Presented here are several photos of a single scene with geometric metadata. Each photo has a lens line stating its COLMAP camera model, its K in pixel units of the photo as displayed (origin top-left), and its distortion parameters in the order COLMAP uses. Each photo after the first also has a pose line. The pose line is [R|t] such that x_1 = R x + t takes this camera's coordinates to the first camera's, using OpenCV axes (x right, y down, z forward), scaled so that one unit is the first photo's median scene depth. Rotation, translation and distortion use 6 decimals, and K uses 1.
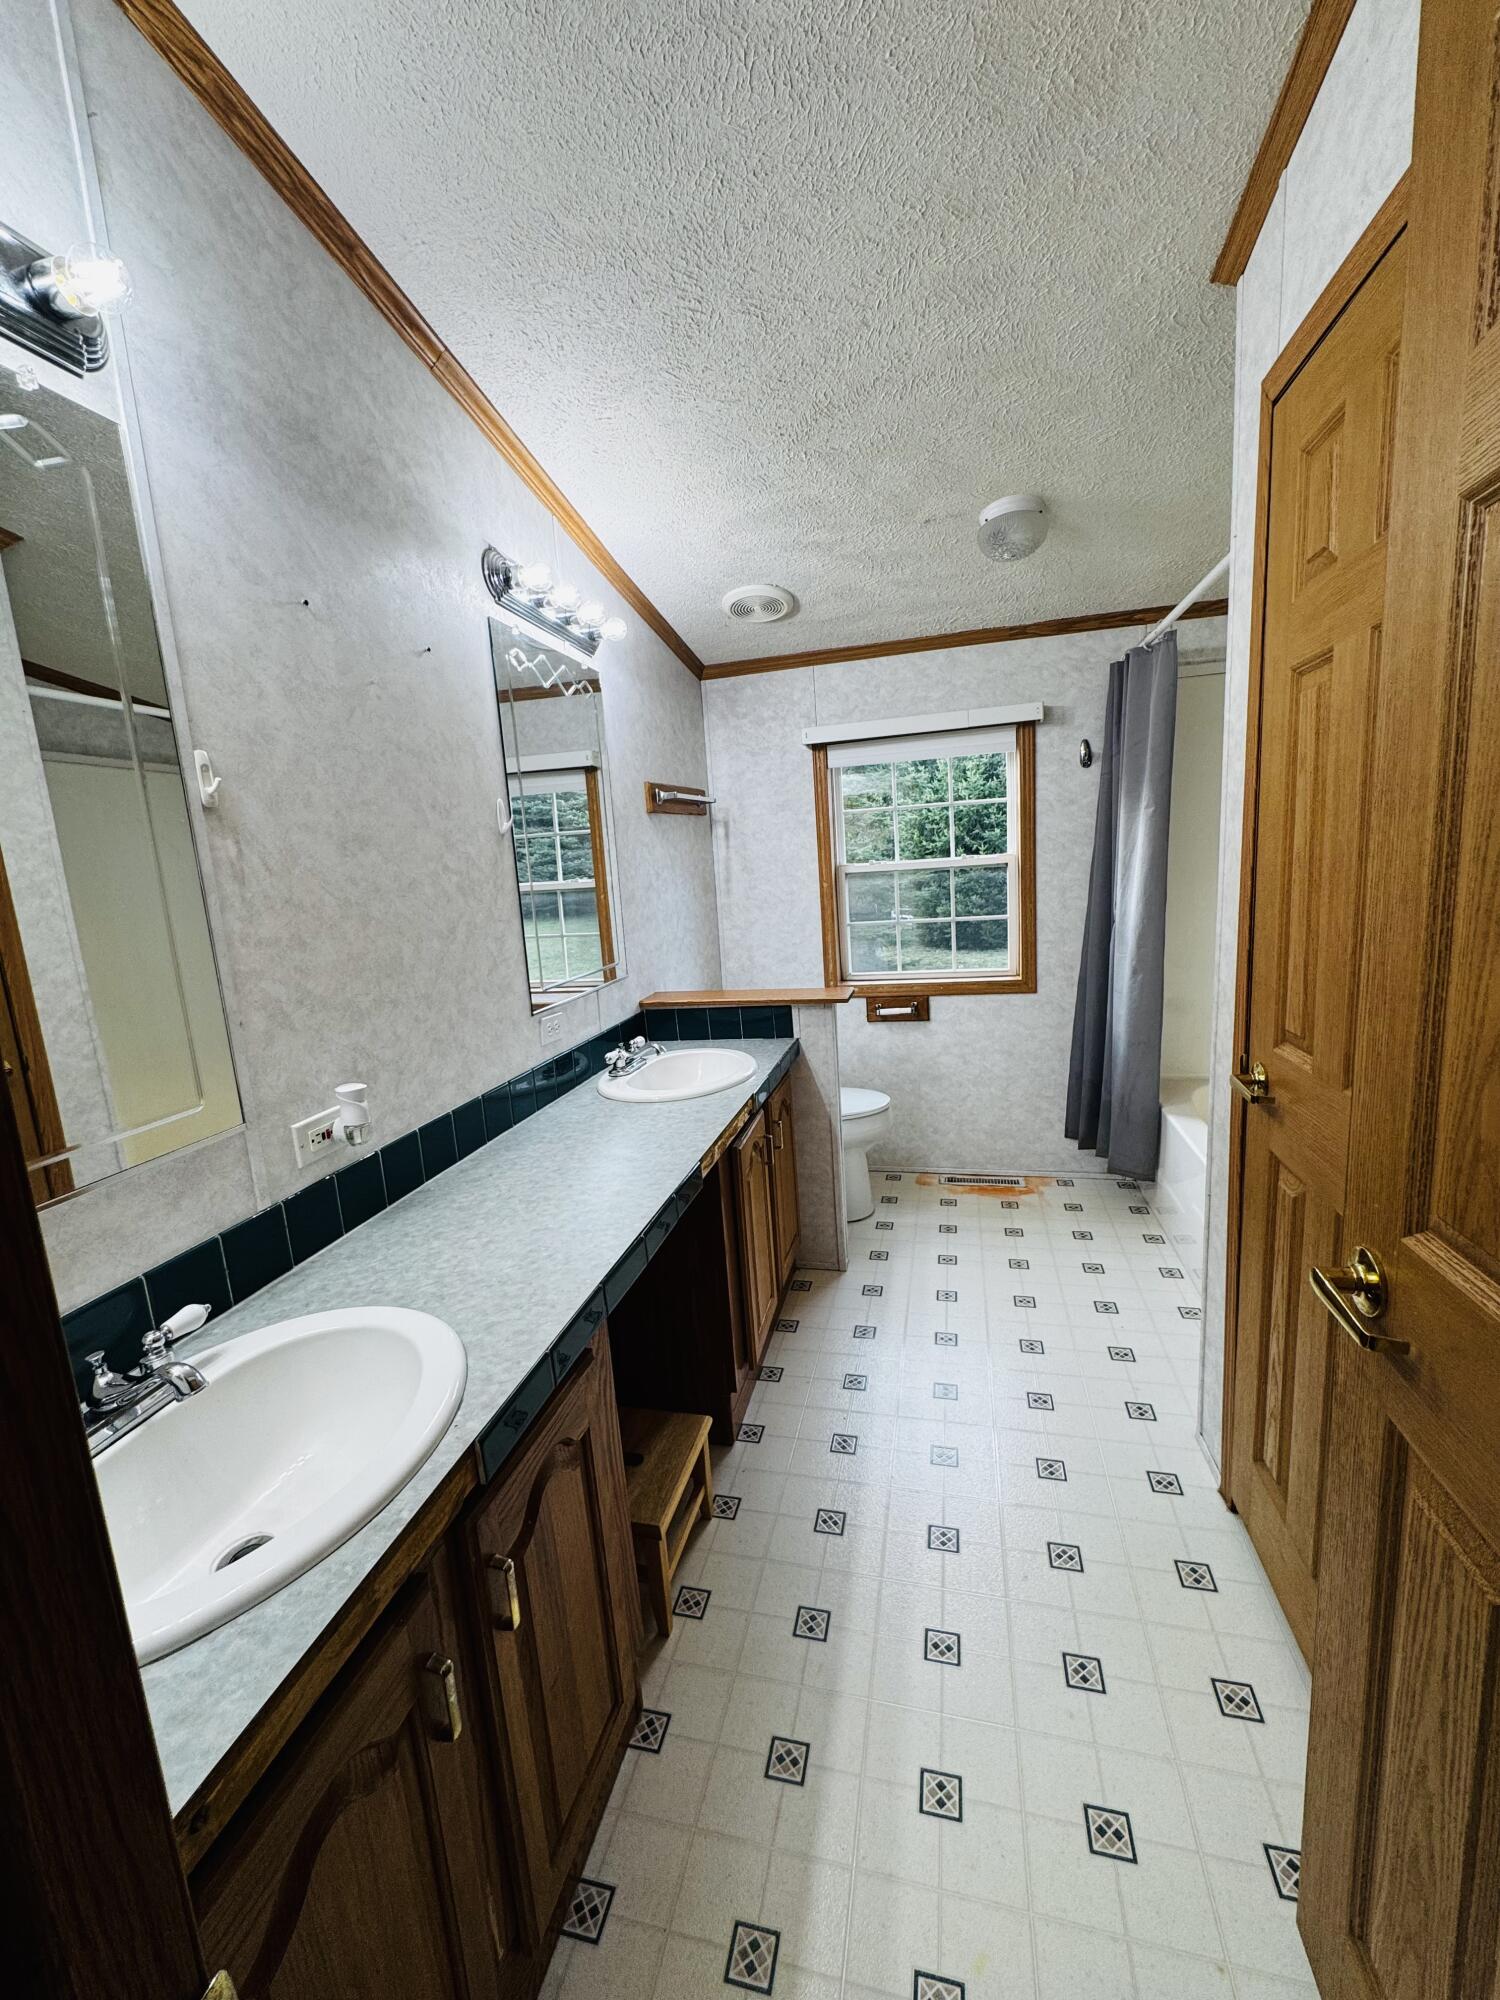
lens RADIAL K [[806.1, 0, 747.5], [0, 806.1, 1014.6], [0, 0, 1]] dist [-0.007949, 0.000792]
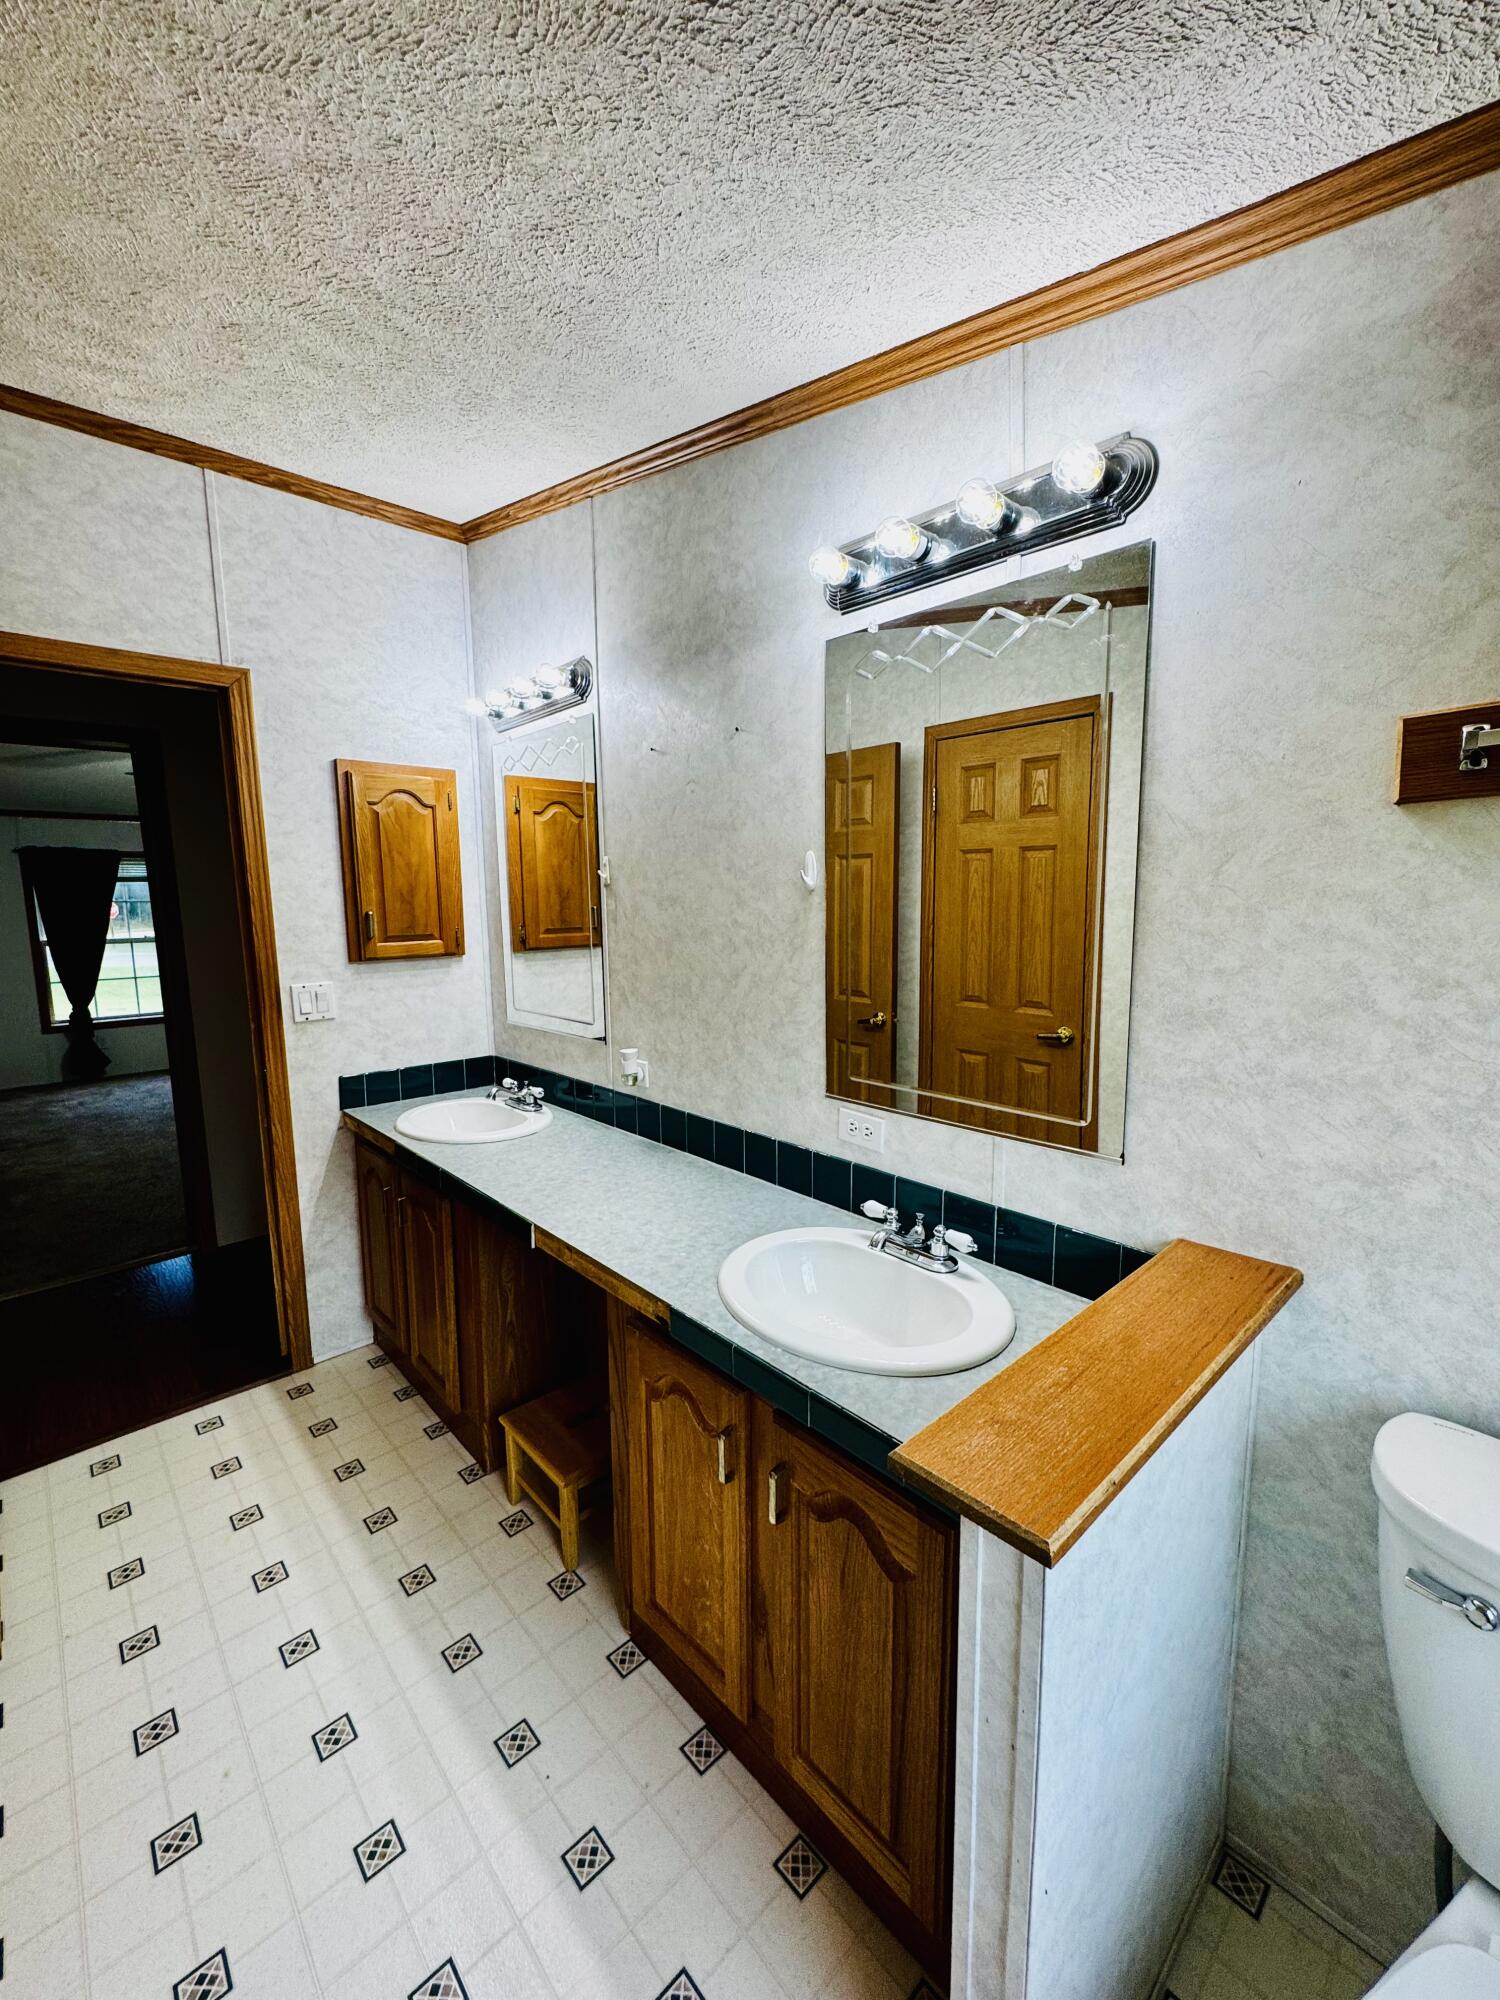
lens RADIAL K [[806.1, 0, 757.0], [0, 806.1, 979.9], [0, 0, 1]] dist [-0.007949, 0.000792]
pose [[-0.547124, 0.180515, -0.817355, 0.588128], [-0.091493, 0.957722, 0.272759, -0.448454], [0.832036, 0.224016, -0.507477, 1.744687]]
